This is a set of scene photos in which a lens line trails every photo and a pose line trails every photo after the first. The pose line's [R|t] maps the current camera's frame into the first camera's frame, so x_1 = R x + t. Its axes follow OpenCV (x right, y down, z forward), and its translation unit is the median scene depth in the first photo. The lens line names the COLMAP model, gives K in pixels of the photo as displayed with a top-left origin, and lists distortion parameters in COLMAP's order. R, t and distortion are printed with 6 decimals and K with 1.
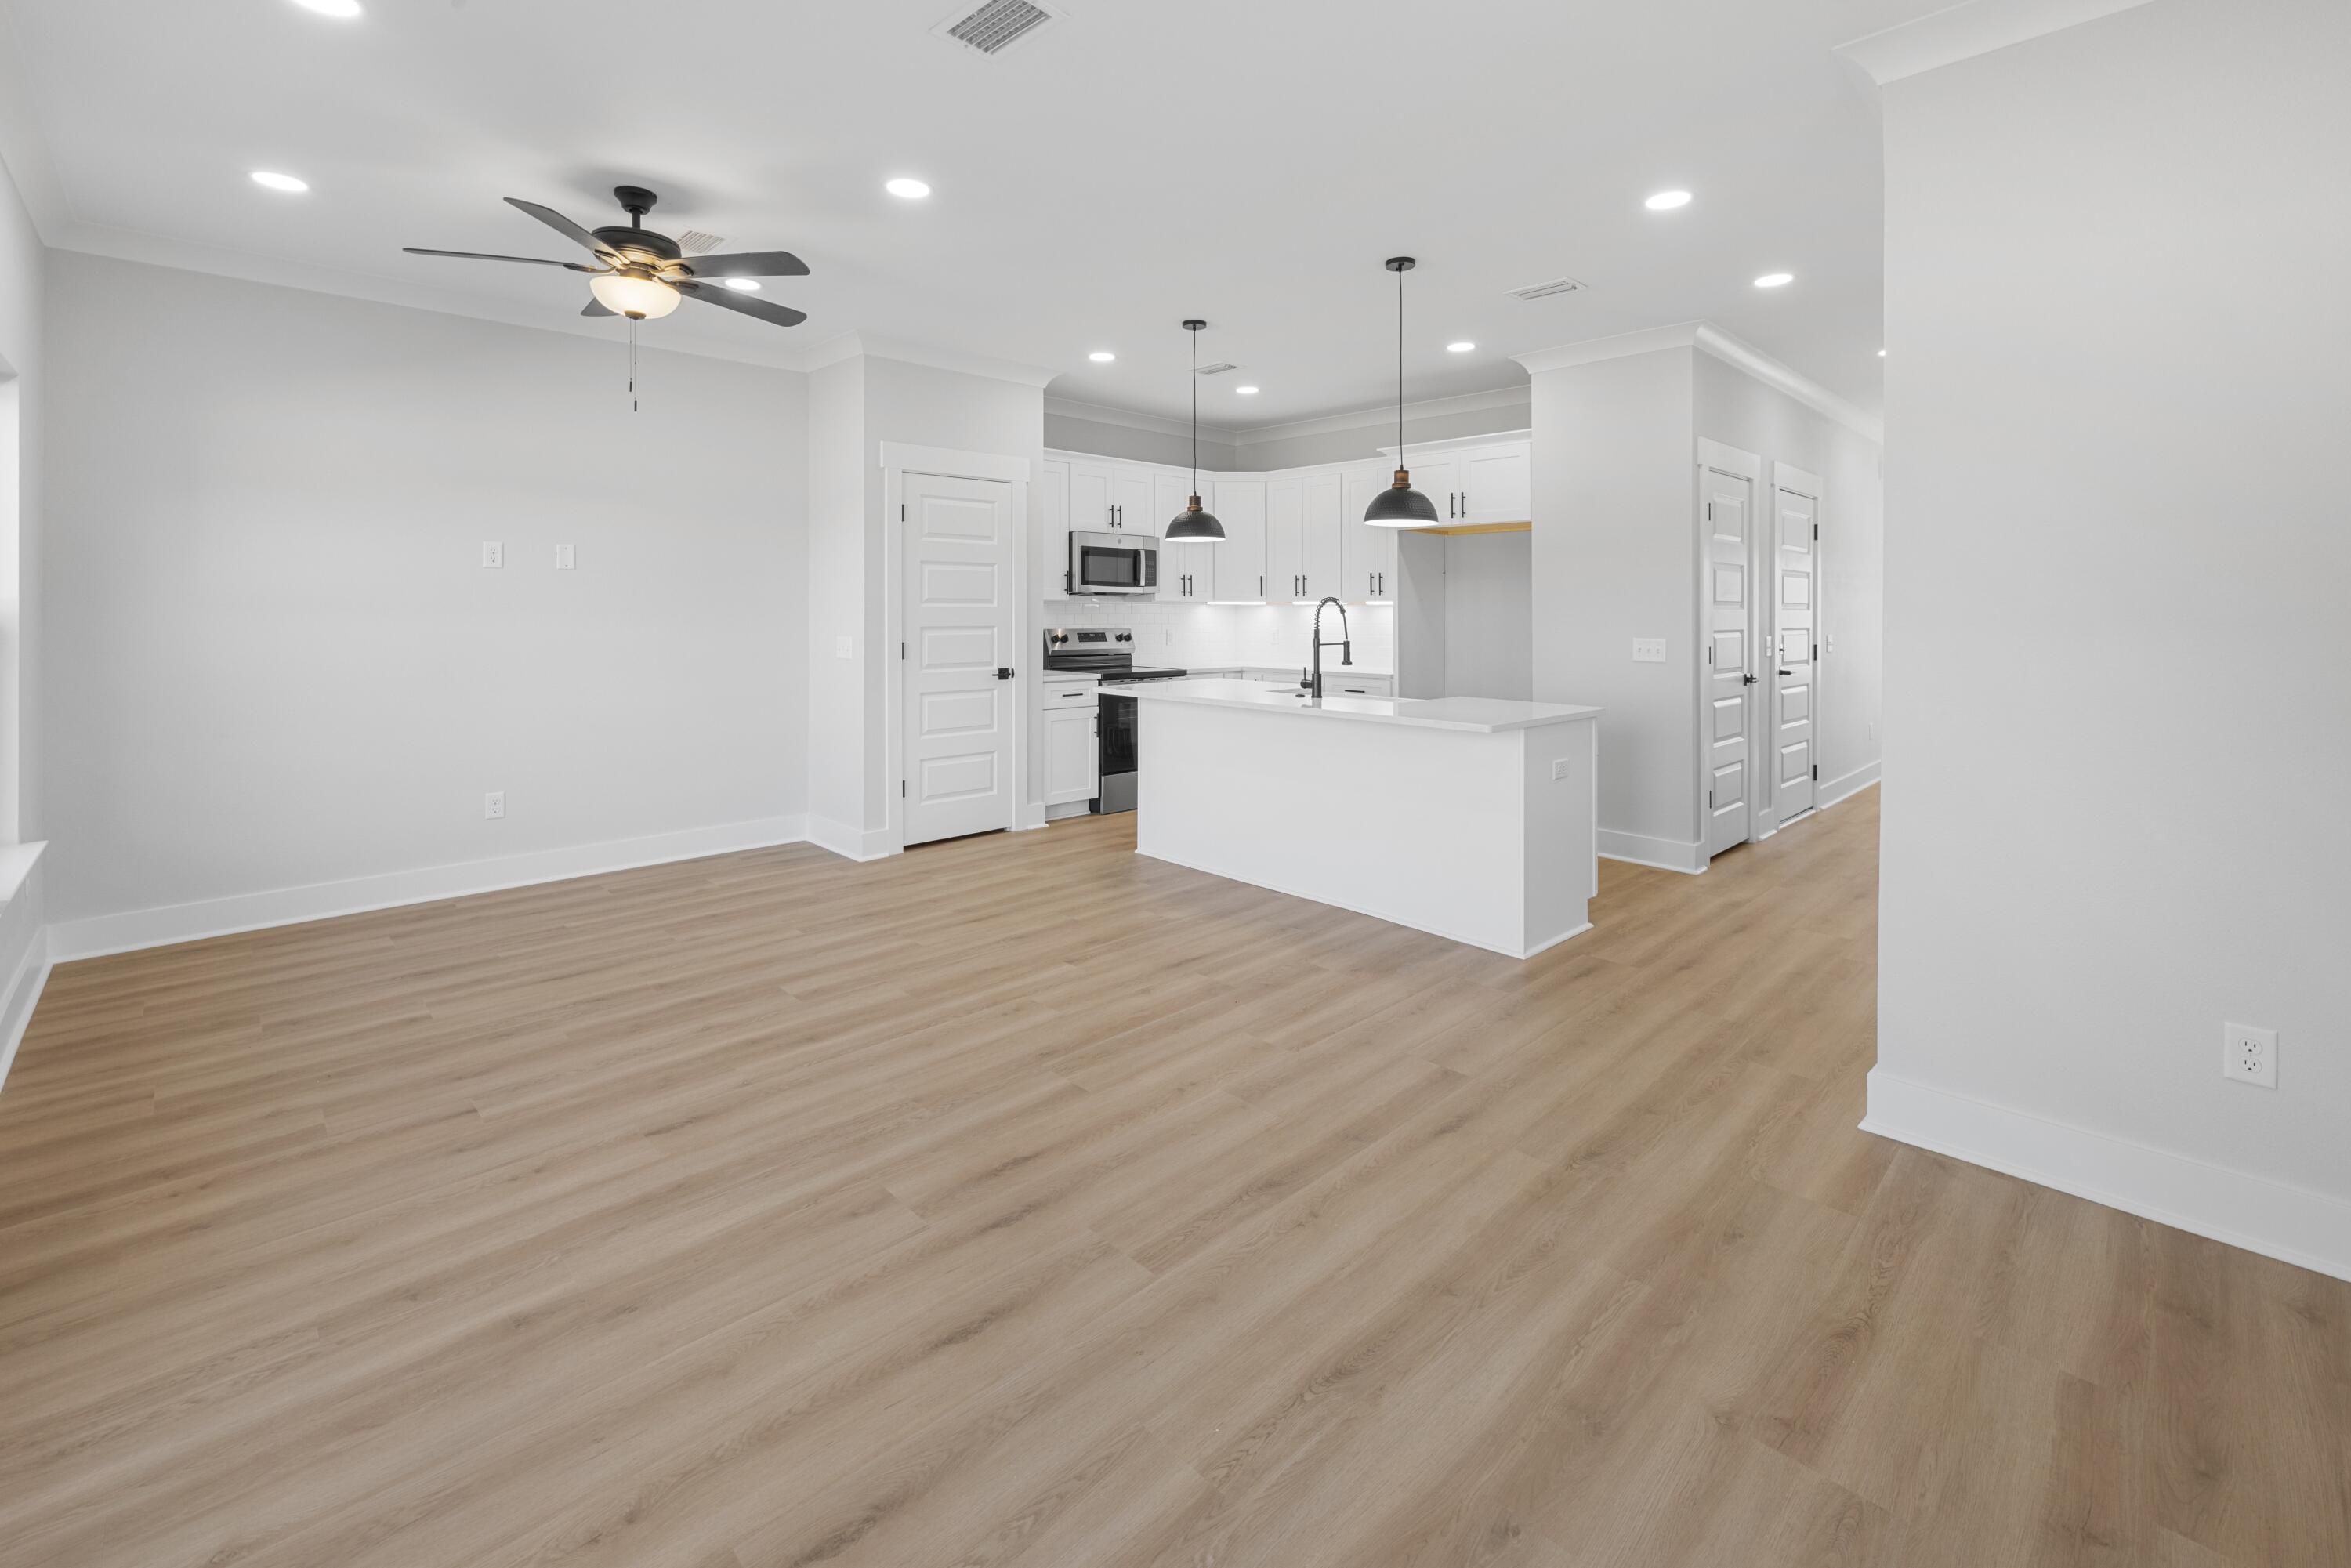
lens RADIAL K [[1024.5, 0, 1153.8], [0, 1024.5, 589.4], [0, 0, 1]] dist [-0.011514, 0.000009]
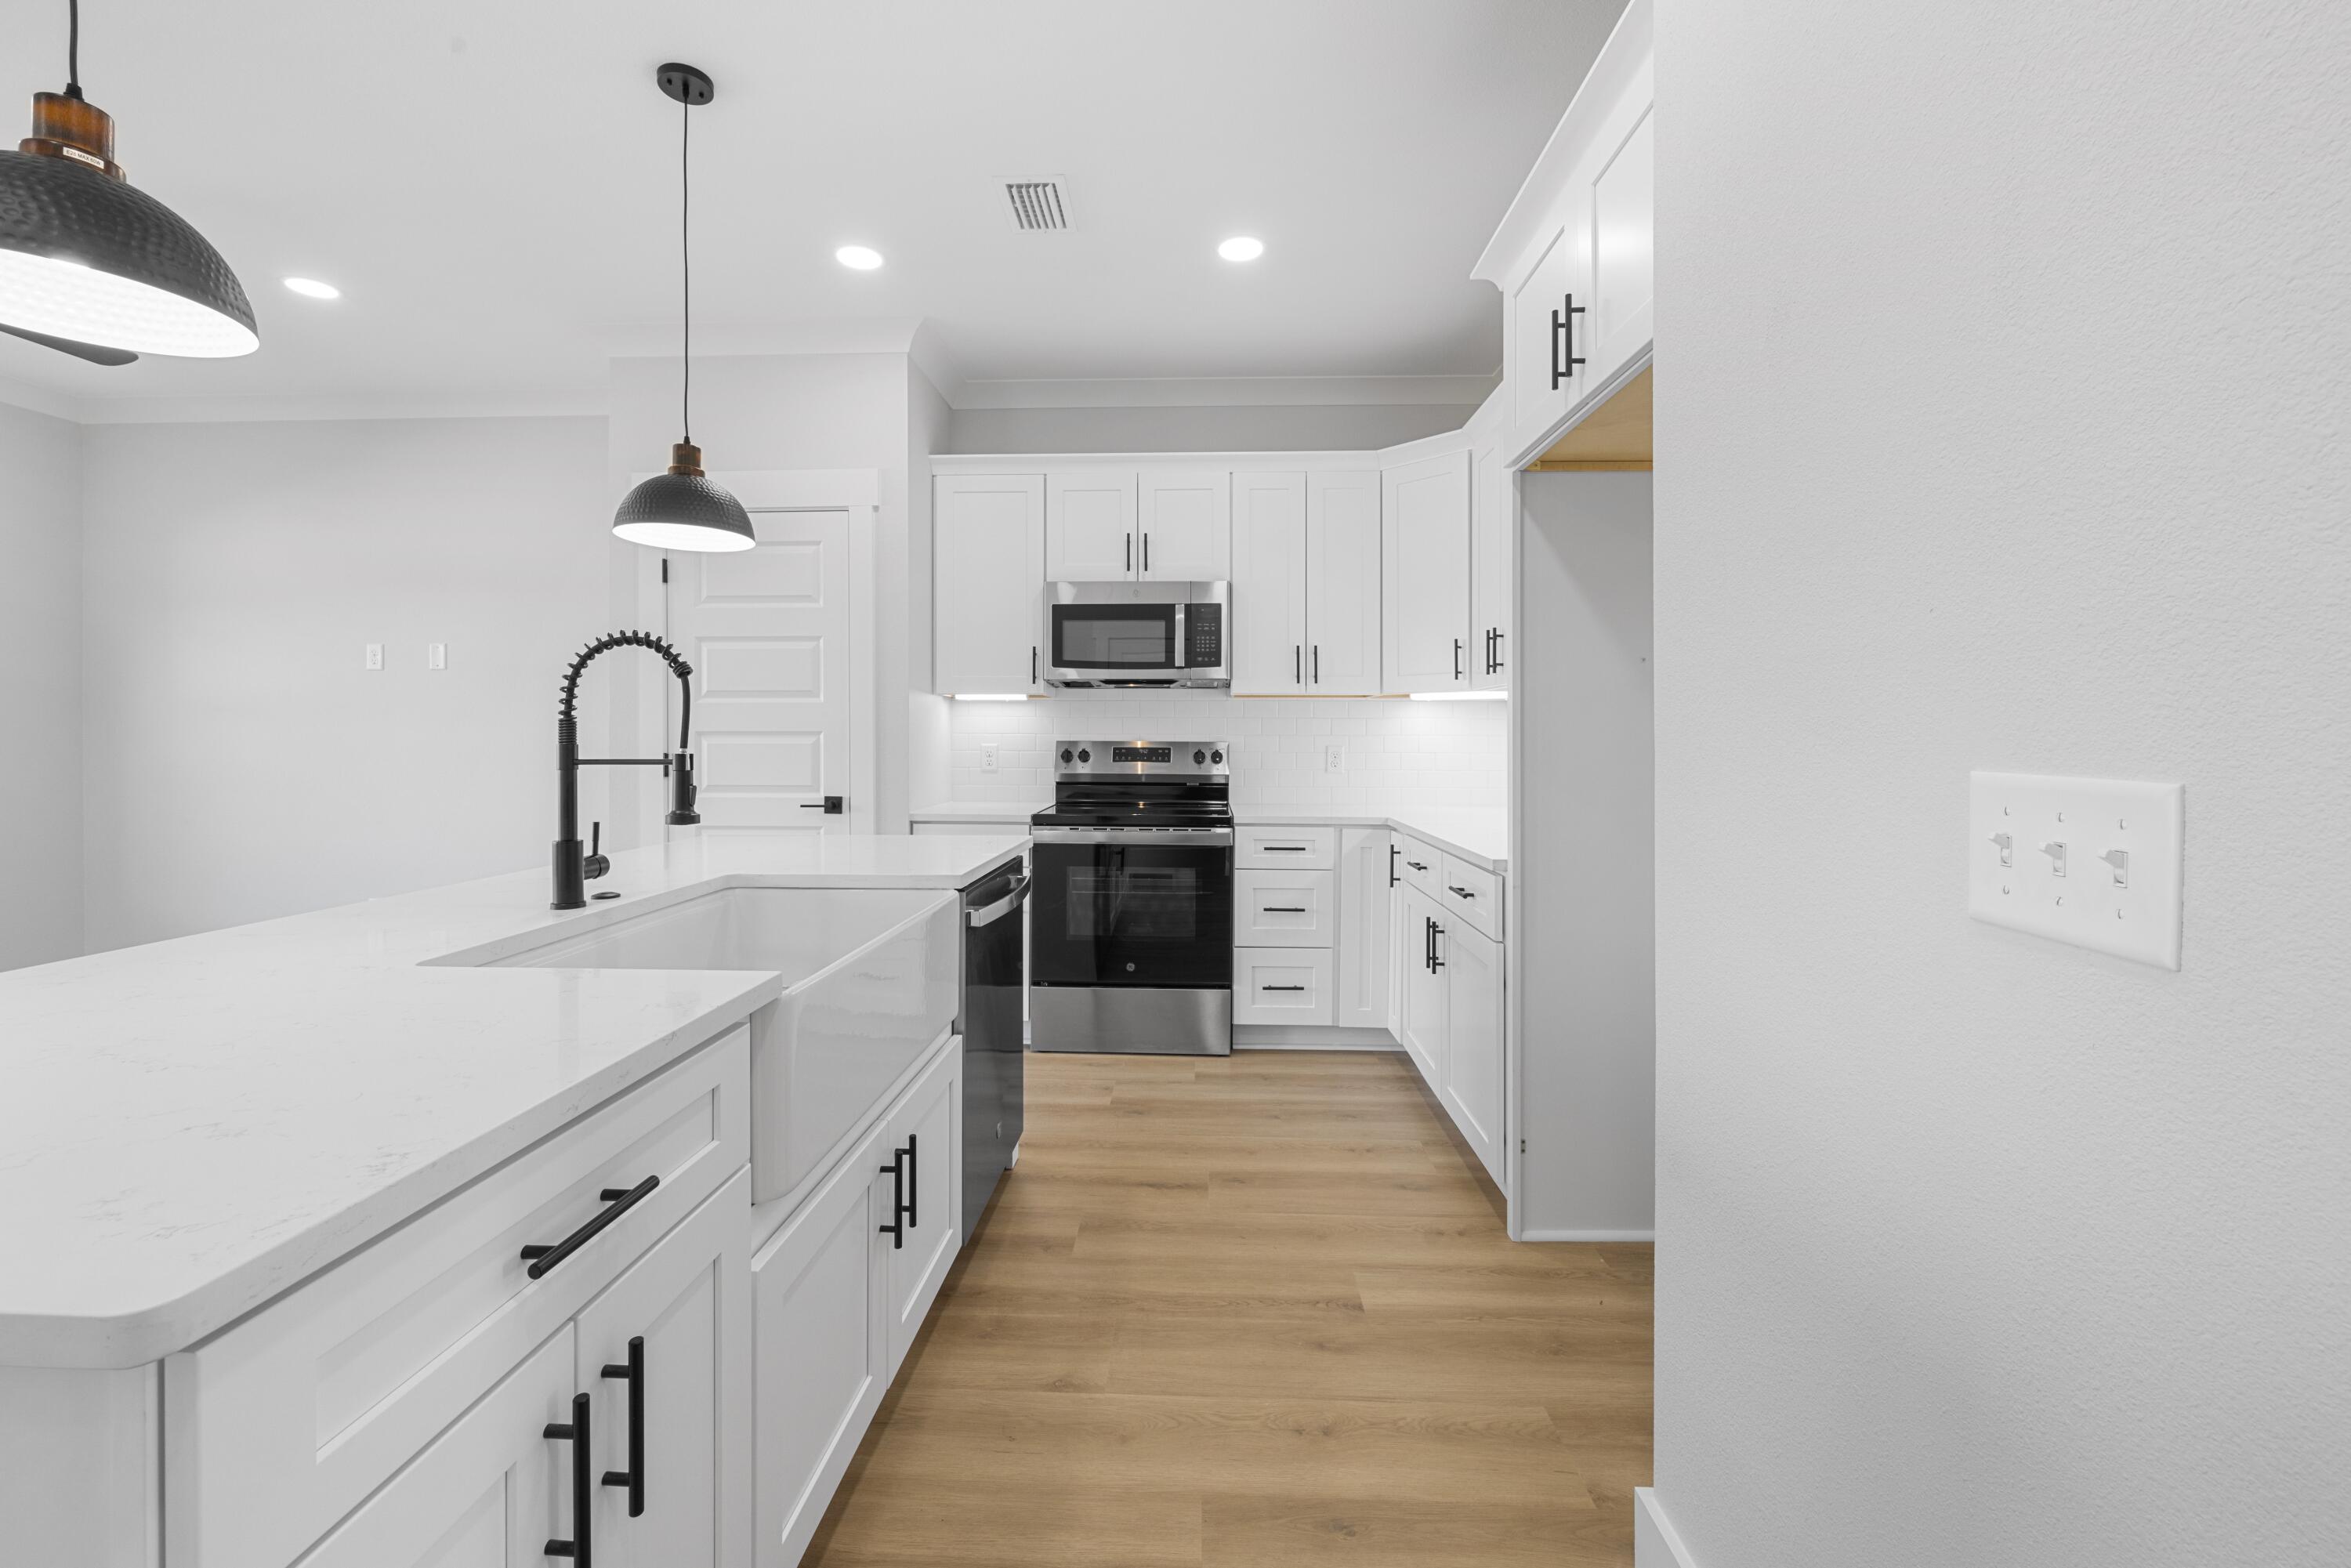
lens RADIAL K [[954.3, 0, 1160.7], [0, 954.3, 743.3], [0, 0, 1]] dist [-0.003721, -0.000365]
pose [[0.697334, 0.003187, -0.716739, 0.425166], [0.014358, 0.999727, 0.018414, 0.034301], [0.716603, -0.023132, 0.697098, 0.710709]]
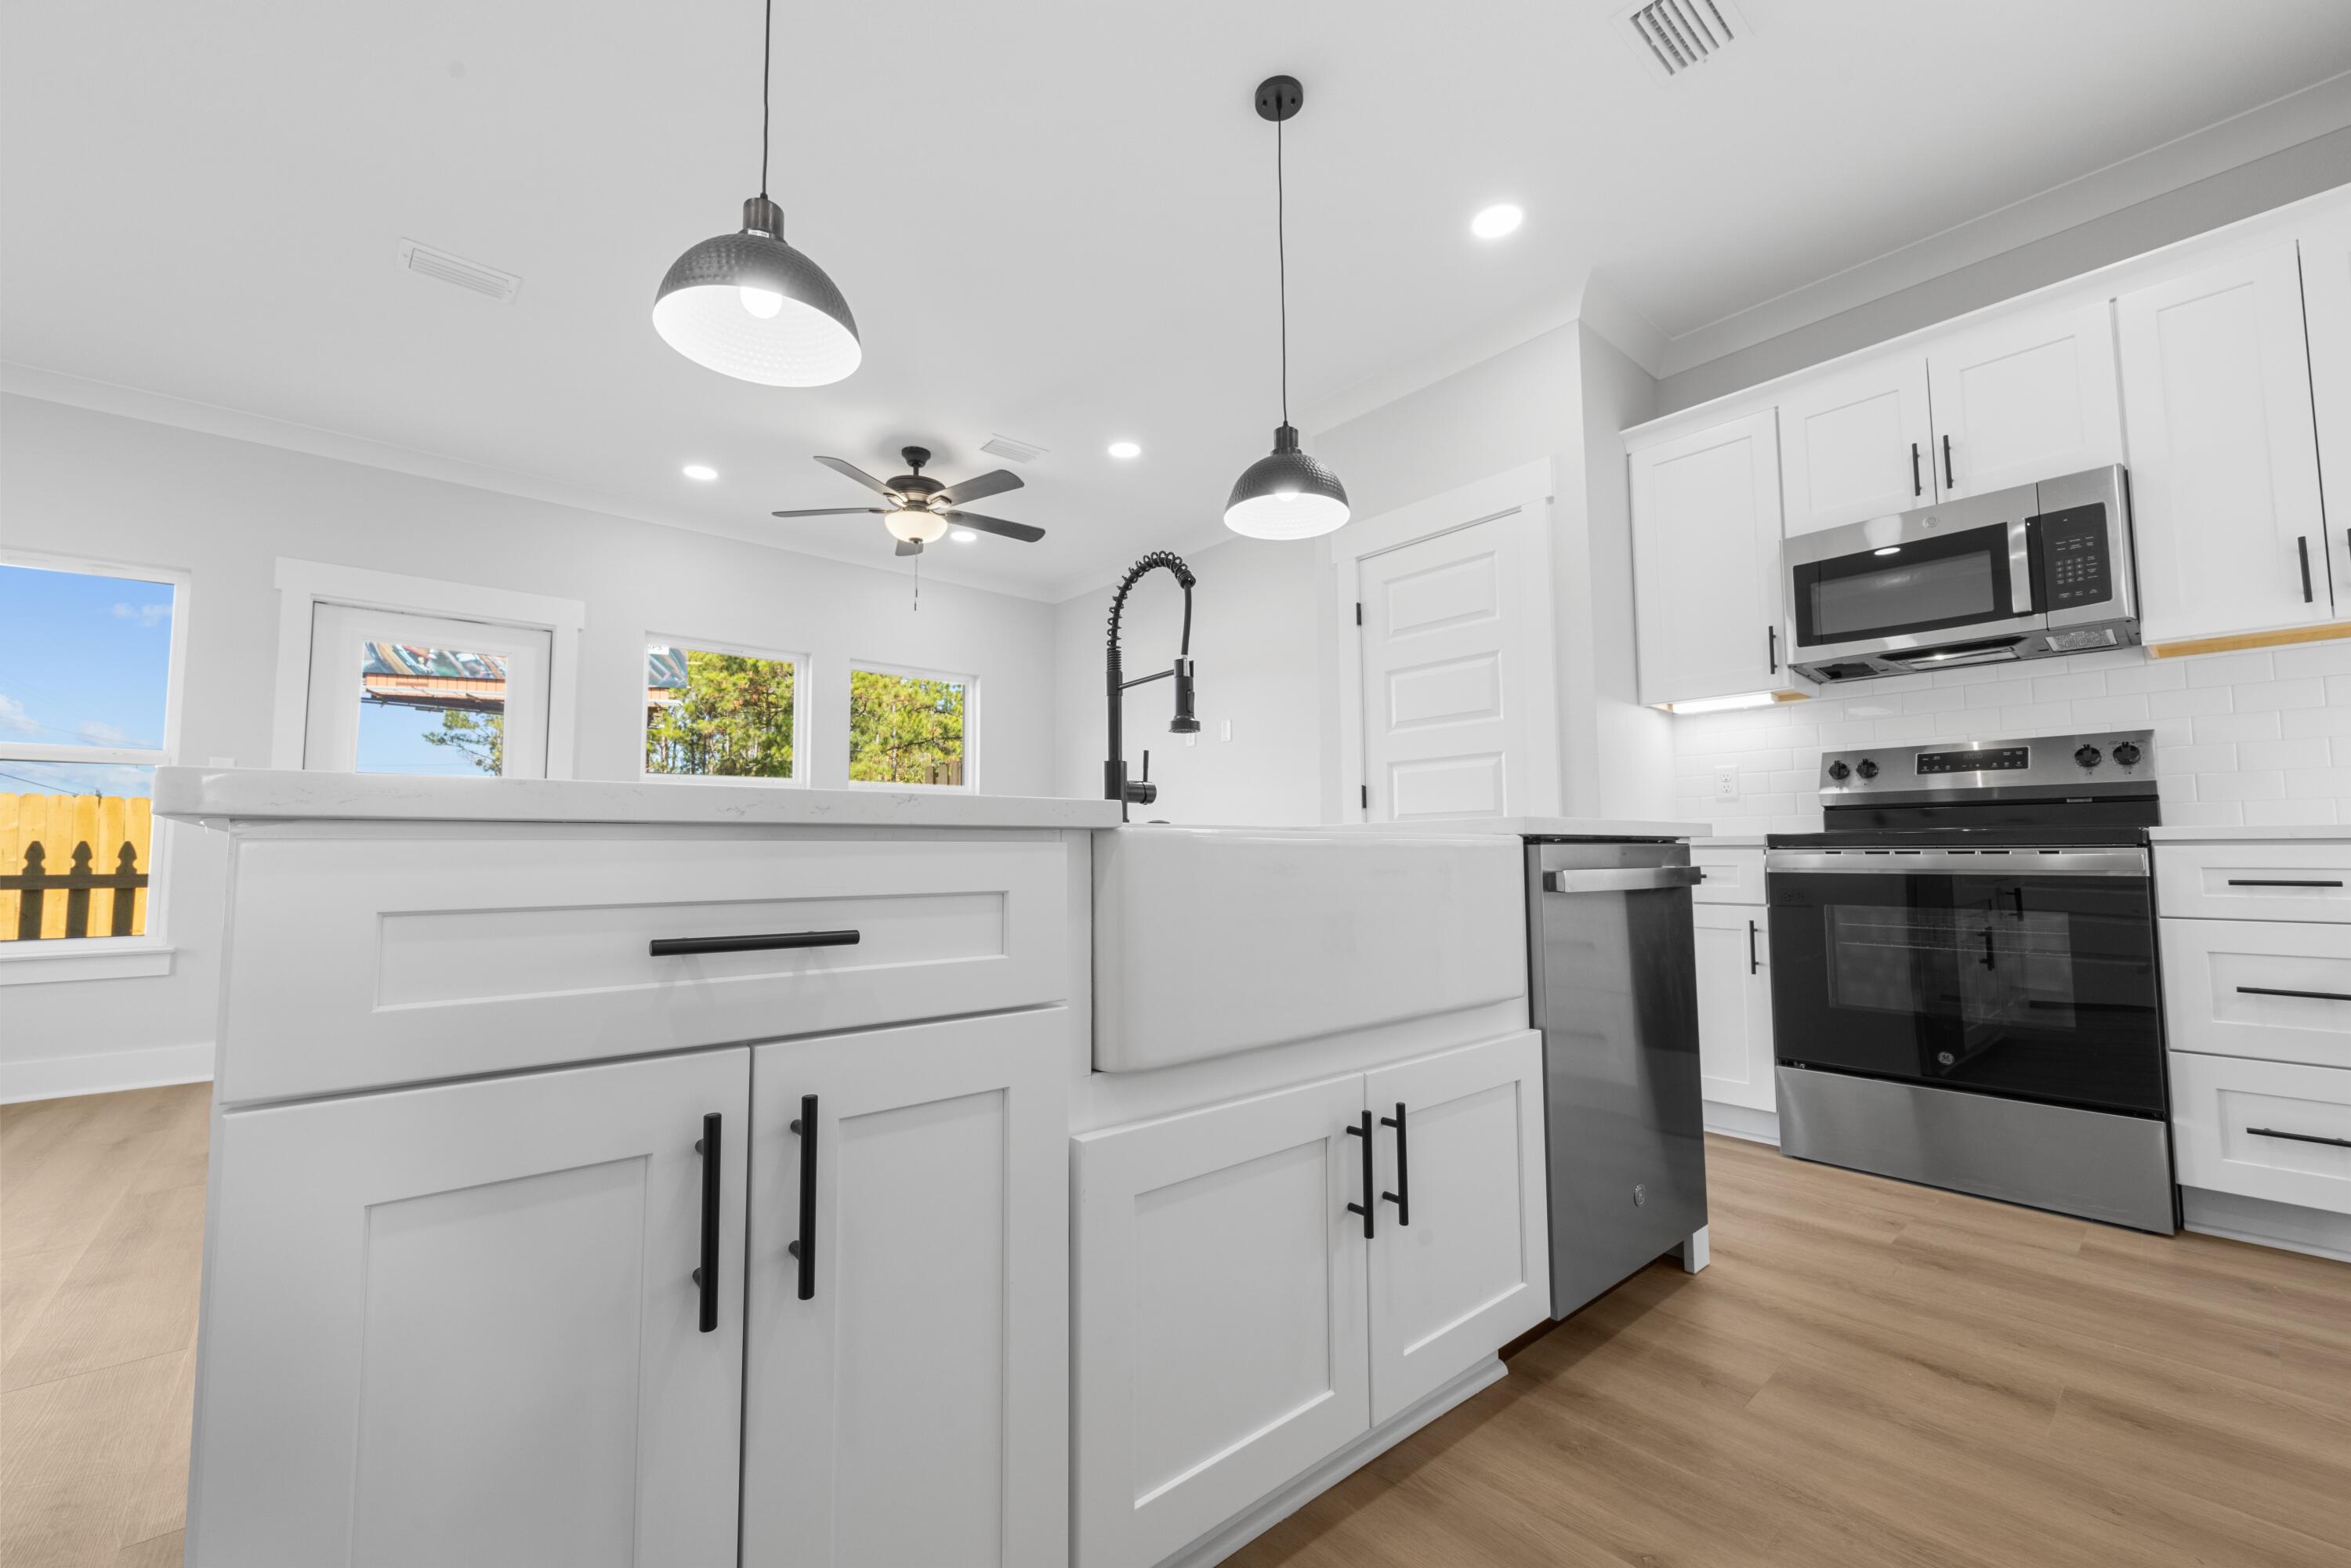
lens RADIAL K [[933.2, 0, 1170.1], [0, 933.2, 793.7], [0, 0, 1]] dist [-0.002884, -0.000059]
pose [[-0.040034, -0.069001, -0.996813, 0.395242], [0.026495, 0.997189, -0.070091, 0.092316], [0.998847, -0.029216, -0.038093, 0.802019]]
